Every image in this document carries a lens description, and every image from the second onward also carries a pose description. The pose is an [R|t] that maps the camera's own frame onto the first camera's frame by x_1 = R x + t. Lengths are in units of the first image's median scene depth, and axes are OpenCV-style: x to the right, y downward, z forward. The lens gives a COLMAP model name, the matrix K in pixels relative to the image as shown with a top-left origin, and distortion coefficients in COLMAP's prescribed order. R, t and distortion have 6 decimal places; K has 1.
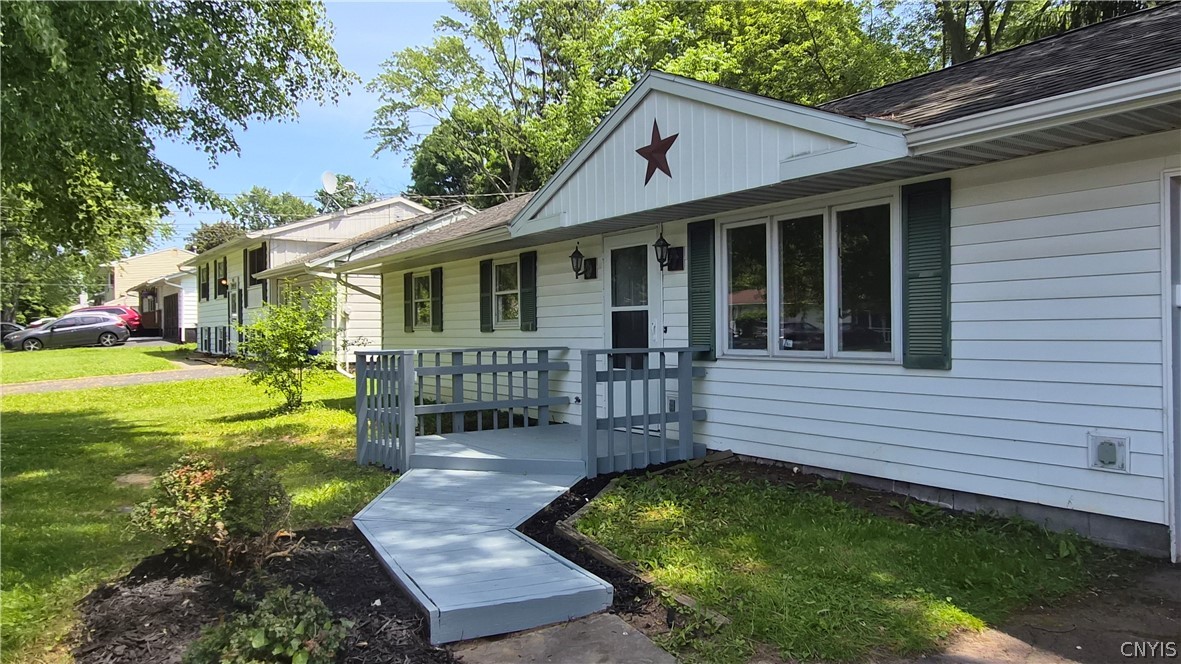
lens RADIAL K [[805.1, 0, 591.9], [0, 805.1, 331.7], [0, 0, 1]] dist [0.000031, 0.011455]
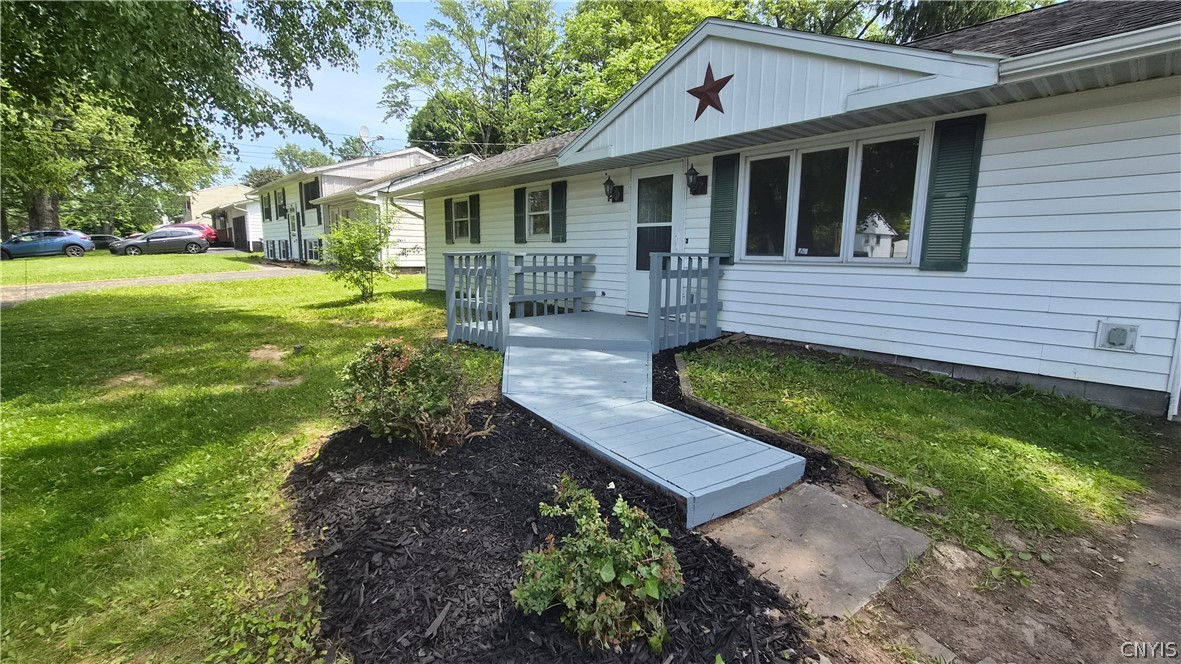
lens RADIAL K [[506.0, 0, 591.2], [0, 506.0, 331.4], [0, 0, 1]] dist [0.003726, 0.000370]
pose [[0.991422, 0.000736, 0.130701, -0.154080], [-0.020660, 0.988295, 0.151148, 0.019423], [-0.129060, -0.152552, 0.979832, 0.165705]]
